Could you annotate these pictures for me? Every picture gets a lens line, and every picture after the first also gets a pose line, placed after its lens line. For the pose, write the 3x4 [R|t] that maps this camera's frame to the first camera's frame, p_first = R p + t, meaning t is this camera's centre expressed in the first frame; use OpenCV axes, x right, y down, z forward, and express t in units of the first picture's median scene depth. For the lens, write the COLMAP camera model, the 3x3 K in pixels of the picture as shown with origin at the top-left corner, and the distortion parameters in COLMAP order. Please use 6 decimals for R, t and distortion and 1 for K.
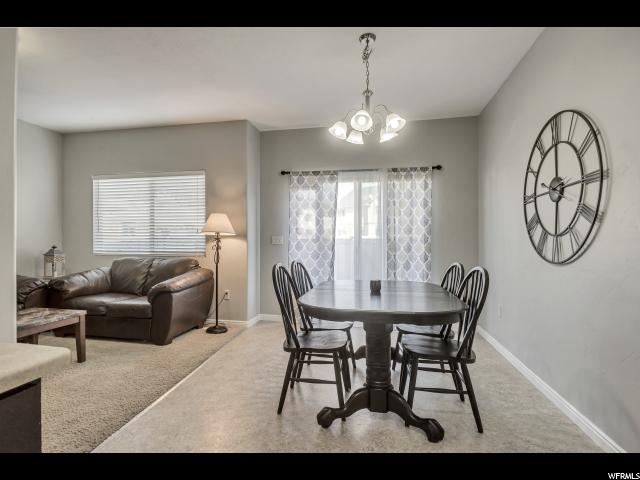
lens RADIAL K [[327.2, 0, 317.8], [0, 327.2, 244.9], [0, 0, 1]] dist [0.001671, -0.000184]
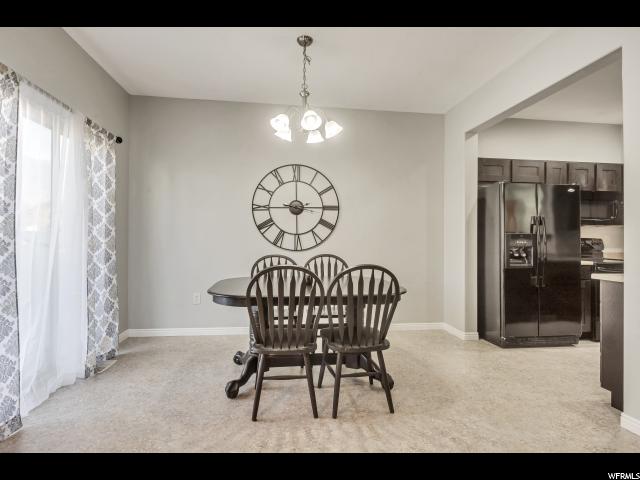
lens RADIAL K [[327.2, 0, 321.3], [0, 327.2, 236.9], [0, 0, 1]] dist [0.001671, -0.000184]
pose [[-0.315425, 0.006862, 0.948926, -0.511023], [-0.001456, 0.999969, -0.007715, -0.001182], [-0.948949, -0.003815, -0.315405, 0.771954]]
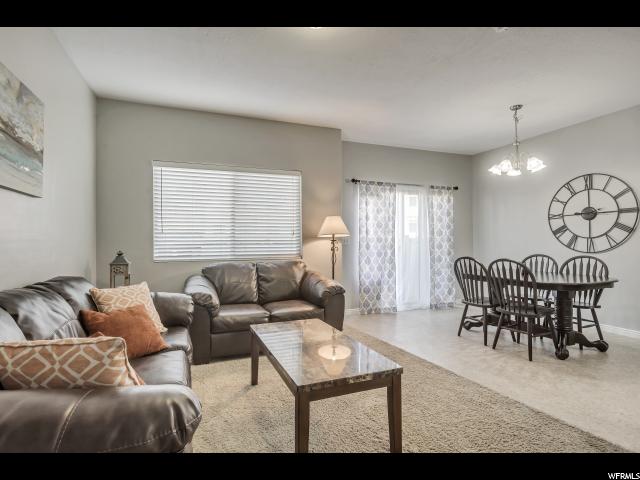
lens RADIAL K [[327.2, 0, 315.5], [0, 327.2, 240.5], [0, 0, 1]] dist [0.001671, -0.000184]
pose [[0.840980, -0.008389, 0.541000, -0.879770], [0.012967, 0.999905, -0.004651, -0.013731], [-0.540910, 0.010927, 0.841009, 0.147038]]
